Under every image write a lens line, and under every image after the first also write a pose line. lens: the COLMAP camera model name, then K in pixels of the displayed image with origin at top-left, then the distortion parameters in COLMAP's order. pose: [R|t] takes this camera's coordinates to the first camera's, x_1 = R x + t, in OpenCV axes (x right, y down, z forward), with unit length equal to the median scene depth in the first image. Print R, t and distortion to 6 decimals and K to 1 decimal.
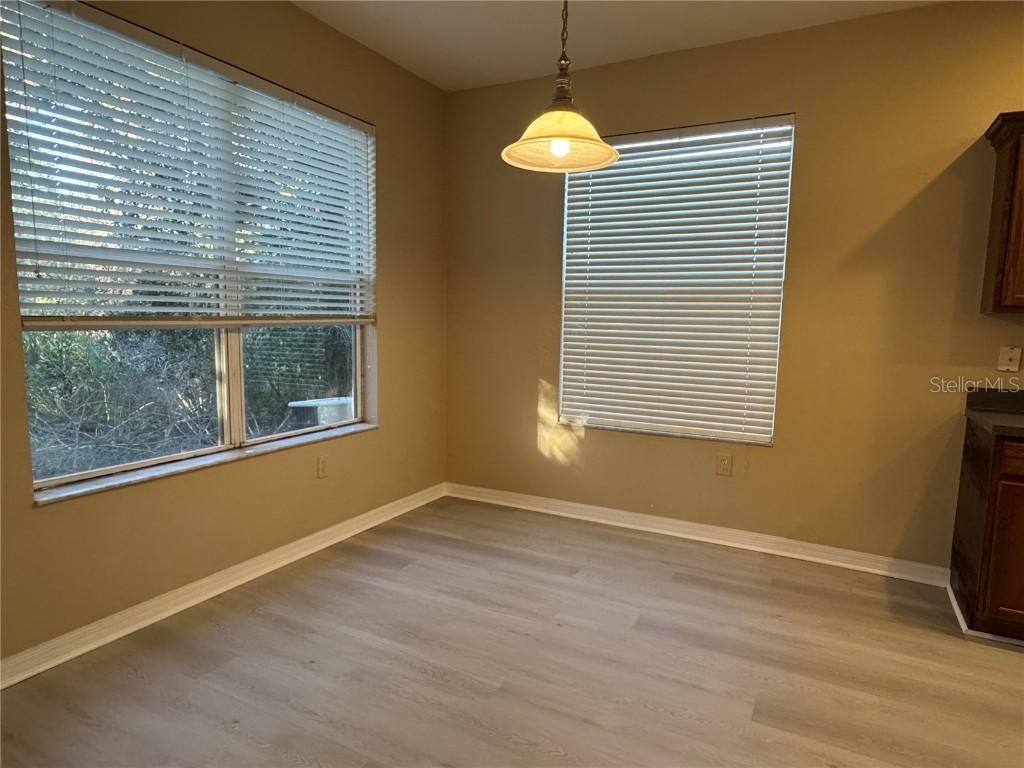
lens RADIAL K [[612.4, 0, 512.2], [0, 612.4, 387.2], [0, 0, 1]] dist [-0.001474, 0.003475]
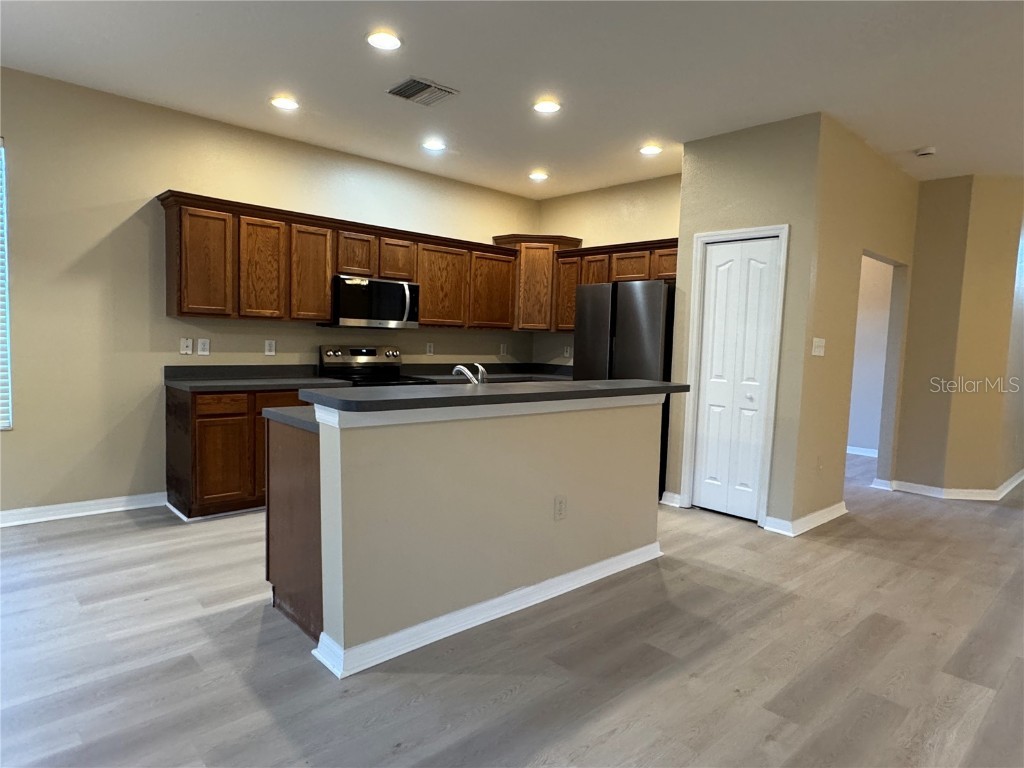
lens RADIAL K [[613.1, 0, 510.0], [0, 613.1, 386.7], [0, 0, 1]] dist [0.000035, 0.001824]
pose [[0.331942, -0.084304, 0.939525, -0.419412], [0.081285, 0.994850, 0.060549, 0.031503], [-0.939791, 0.056270, 0.337085, -0.313920]]
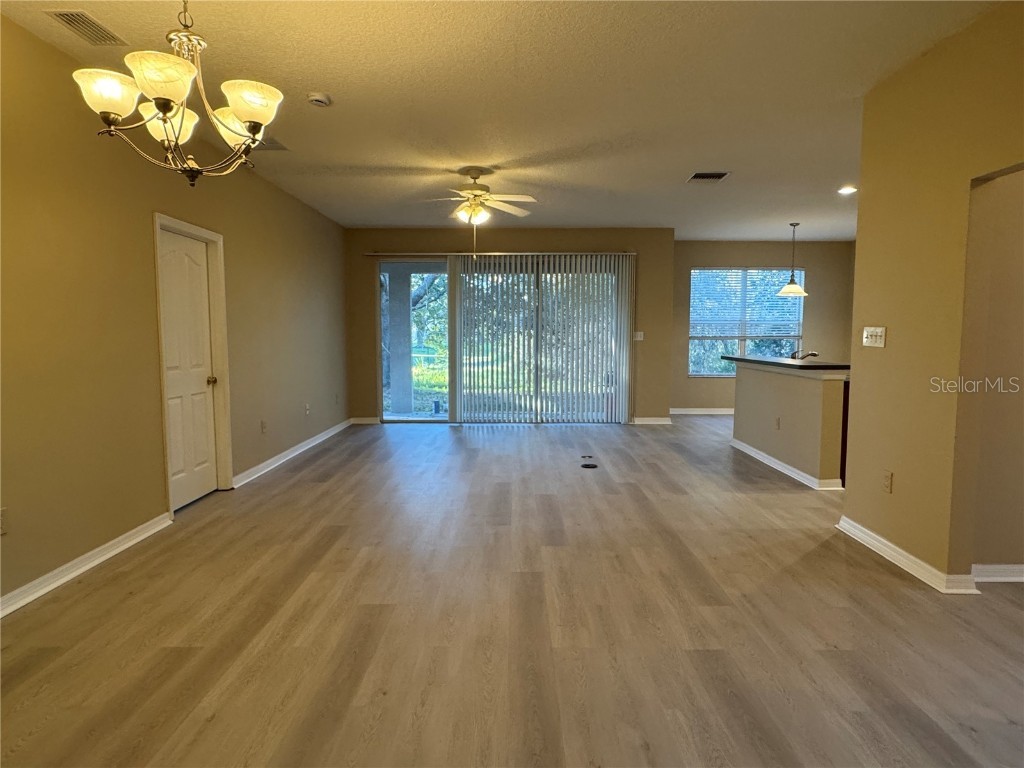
lens RADIAL K [[613.1, 0, 510.0], [0, 613.1, 386.7], [0, 0, 1]] dist [0.000035, 0.001824]
pose [[0.458749, 0.058568, -0.886634, 2.244875], [-0.095664, 0.995281, 0.016248, 0.264582], [0.883401, 0.077365, 0.462187, -1.932972]]
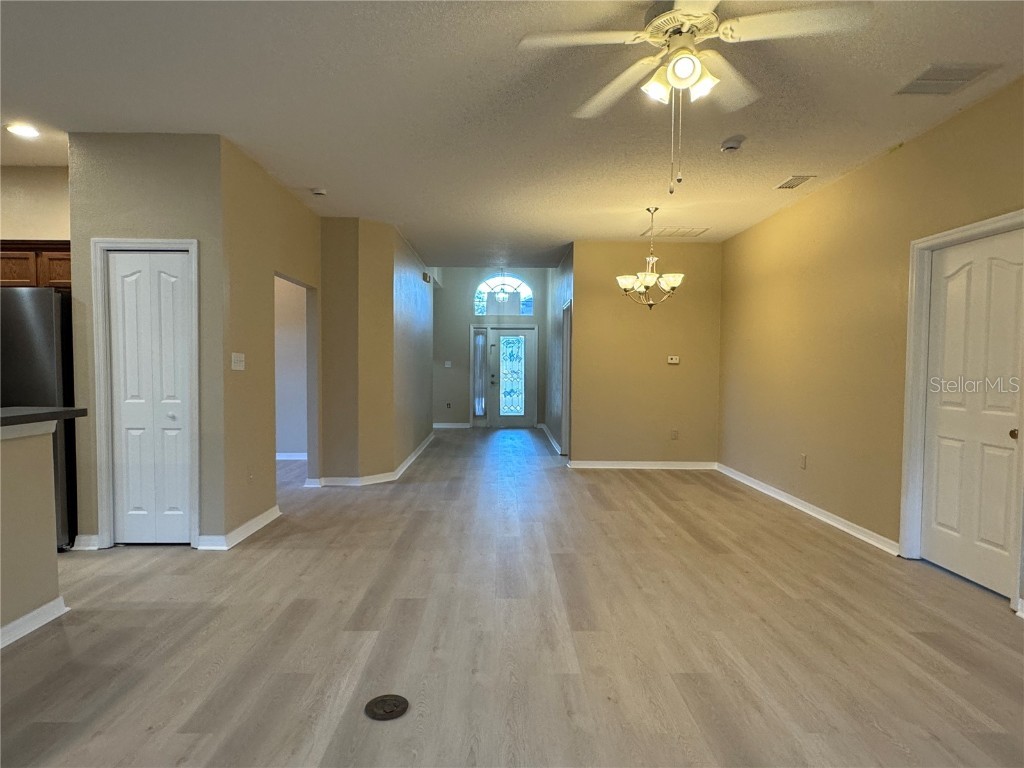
lens RADIAL K [[613.1, 0, 510.0], [0, 613.1, 386.7], [0, 0, 1]] dist [0.000035, 0.001824]
pose [[-0.478576, -0.053121, 0.876438, -0.450543], [0.087100, 0.990373, 0.107587, 0.043875], [-0.873715, 0.127826, -0.469342, -0.392725]]
